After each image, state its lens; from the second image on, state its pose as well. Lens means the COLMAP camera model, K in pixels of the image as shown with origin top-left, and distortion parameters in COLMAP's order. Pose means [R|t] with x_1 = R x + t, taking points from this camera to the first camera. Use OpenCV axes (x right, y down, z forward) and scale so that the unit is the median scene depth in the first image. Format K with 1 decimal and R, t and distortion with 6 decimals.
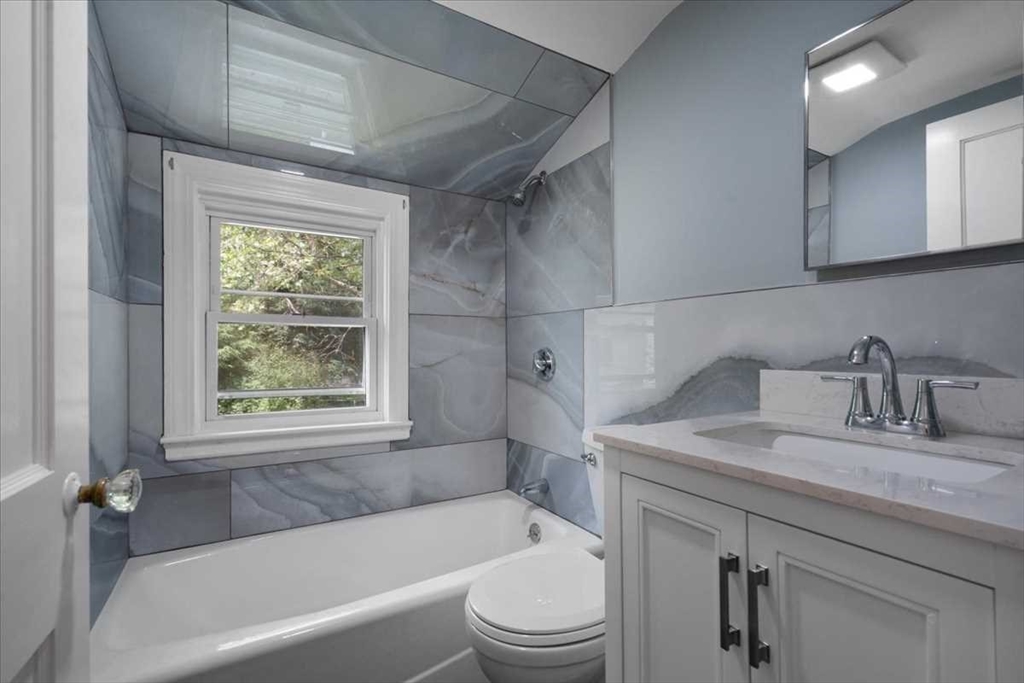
lens RADIAL K [[470.9, 0, 512.4], [0, 470.9, 343.4], [0, 0, 1]] dist [-0.001956, -0.000127]
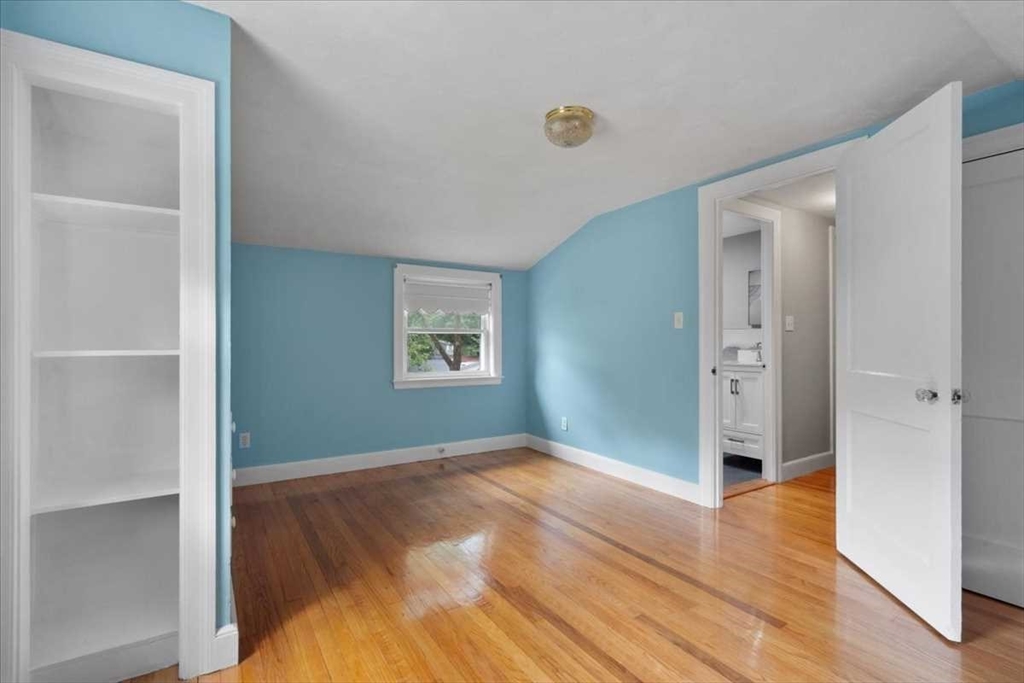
lens RADIAL K [[470.9, 0, 512.8], [0, 470.9, 337.9], [0, 0, 1]] dist [-0.001956, -0.000127]
pose [[0.999682, -0.017872, 0.017805, -2.514166], [0.017929, 0.999835, -0.003056, -0.123490], [-0.017747, 0.003374, 0.999837, -5.119411]]
